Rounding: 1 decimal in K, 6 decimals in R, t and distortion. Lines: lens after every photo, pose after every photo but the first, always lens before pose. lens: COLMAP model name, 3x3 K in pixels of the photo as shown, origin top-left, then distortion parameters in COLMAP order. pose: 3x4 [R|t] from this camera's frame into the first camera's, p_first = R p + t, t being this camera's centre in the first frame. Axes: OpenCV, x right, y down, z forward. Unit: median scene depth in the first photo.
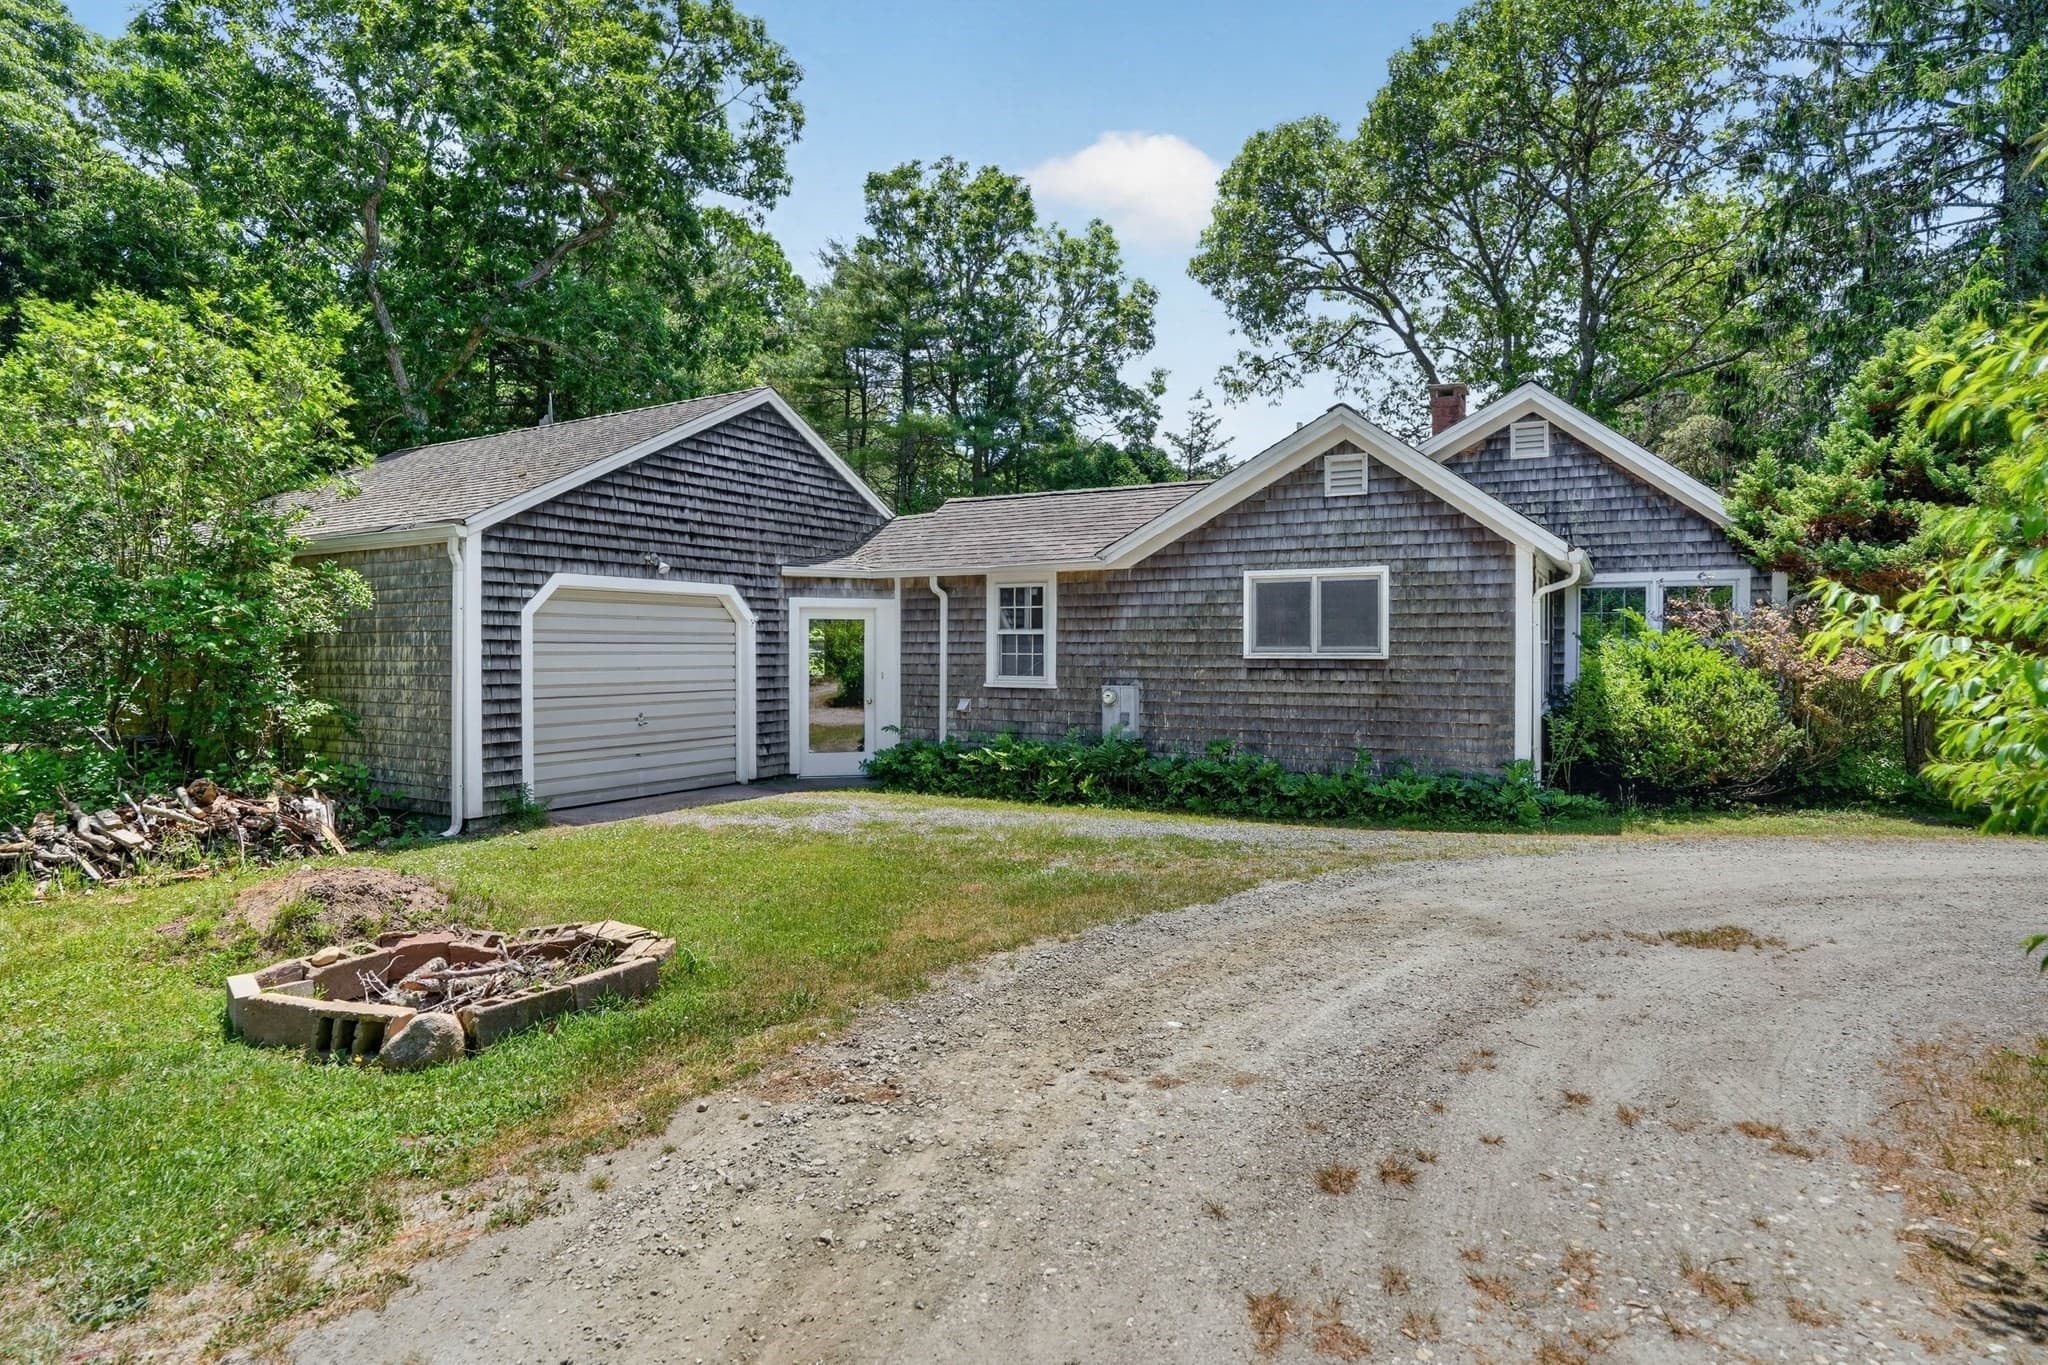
lens RADIAL K [[1135.4, 0, 1026.0], [0, 1135.4, 657.0], [0, 0, 1]] dist [-0.005946, -0.000298]
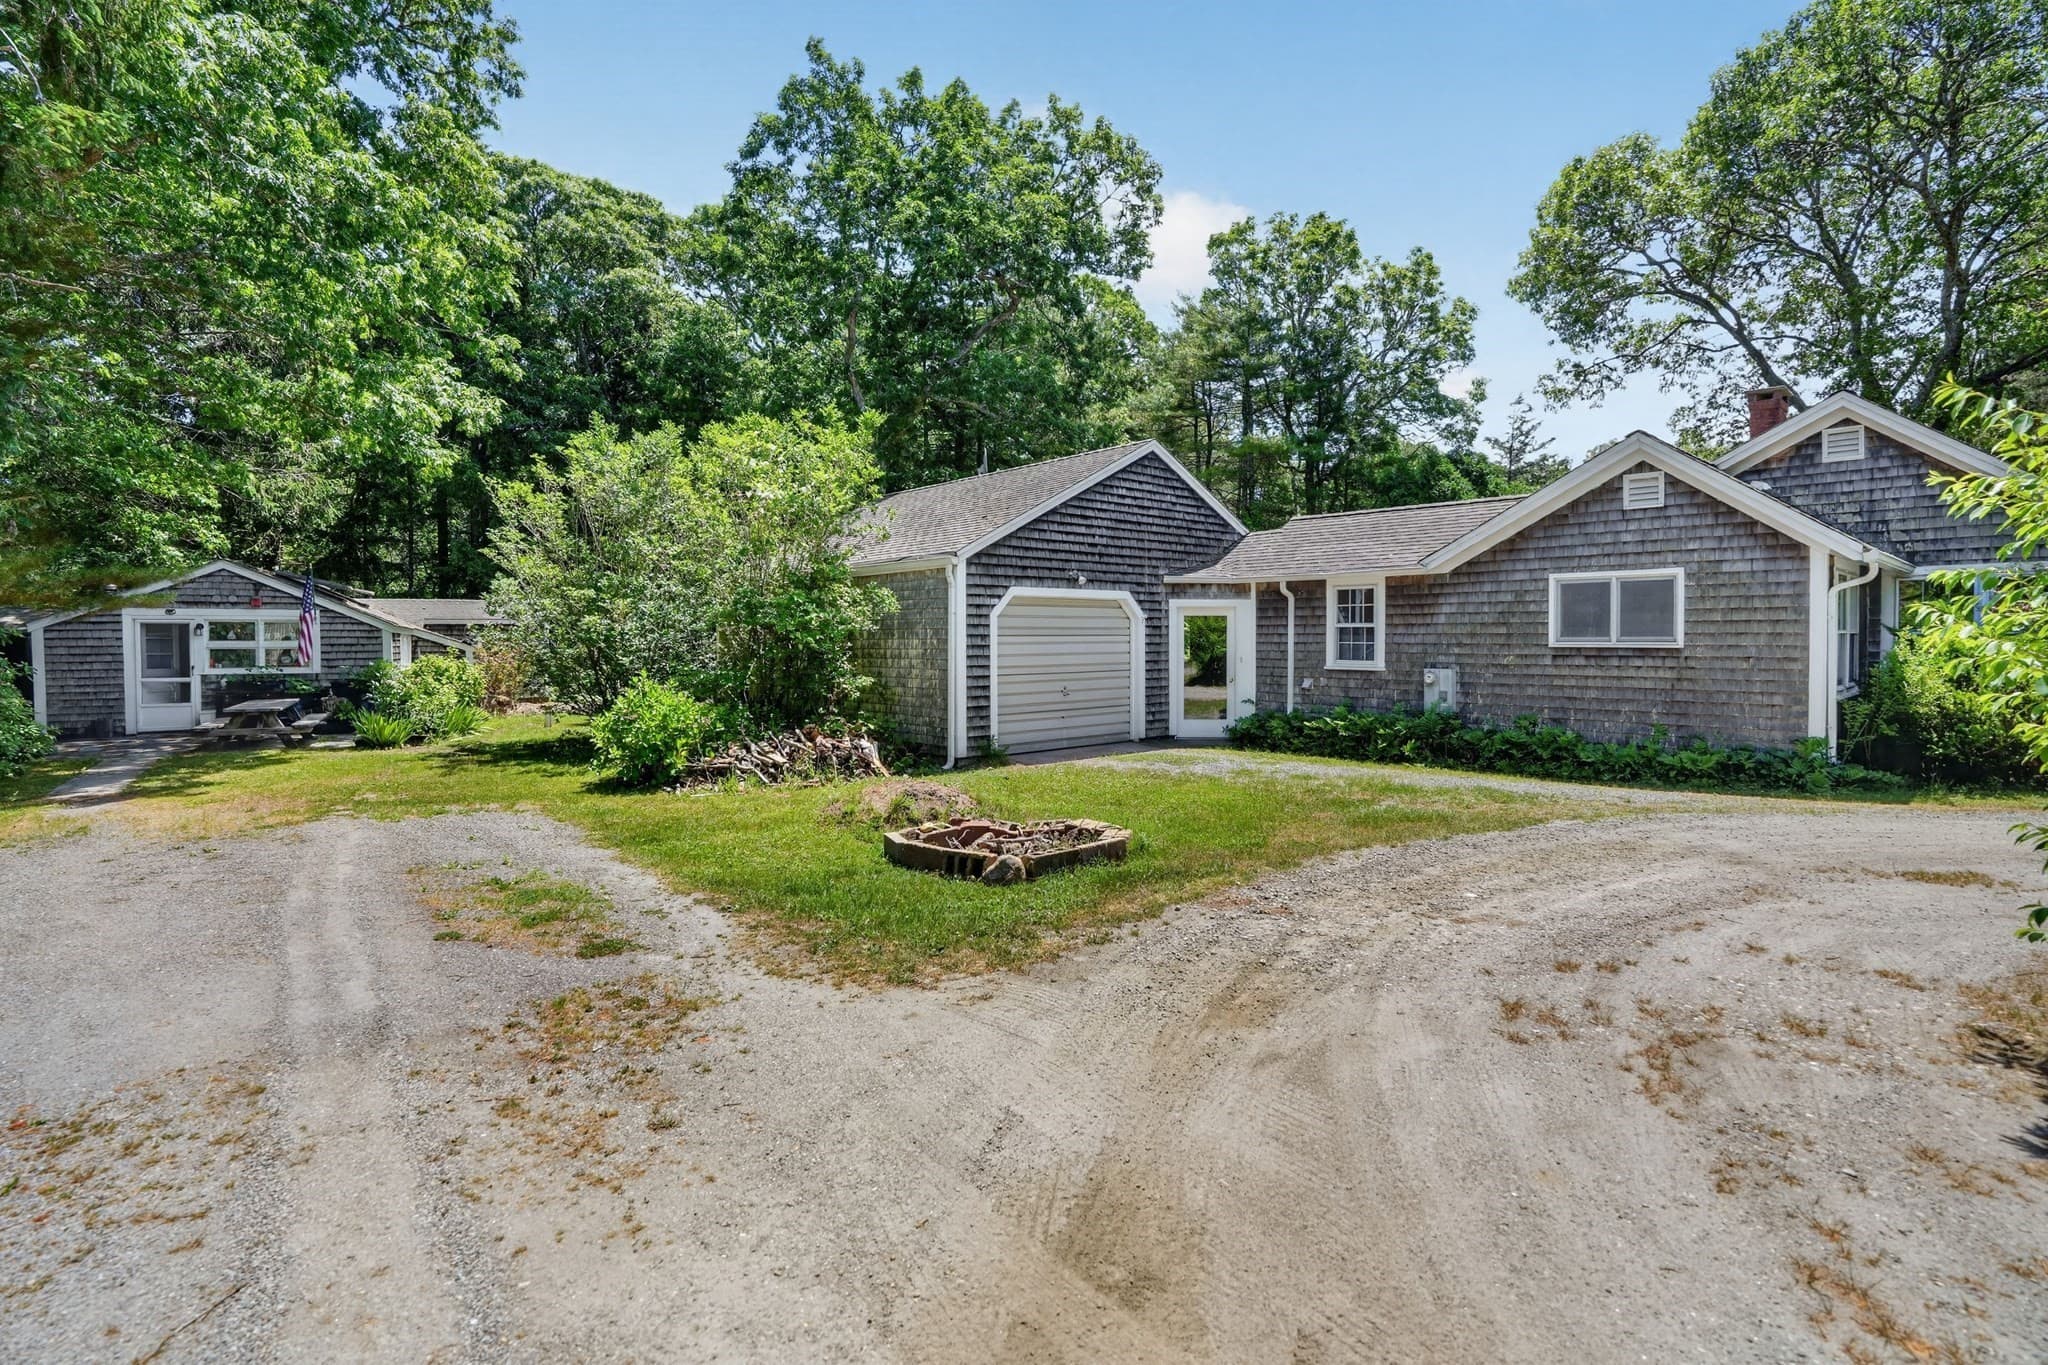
lens RADIAL K [[1006.4, 0, 1015.4], [0, 1006.4, 652.6], [0, 0, 1]] dist [-0.072077, 0.037084]
pose [[0.947937, 0.002053, -0.318451, -0.009219], [0.001416, 0.999942, 0.010661, -0.004551], [0.318455, -0.010556, 0.947879, -0.158823]]
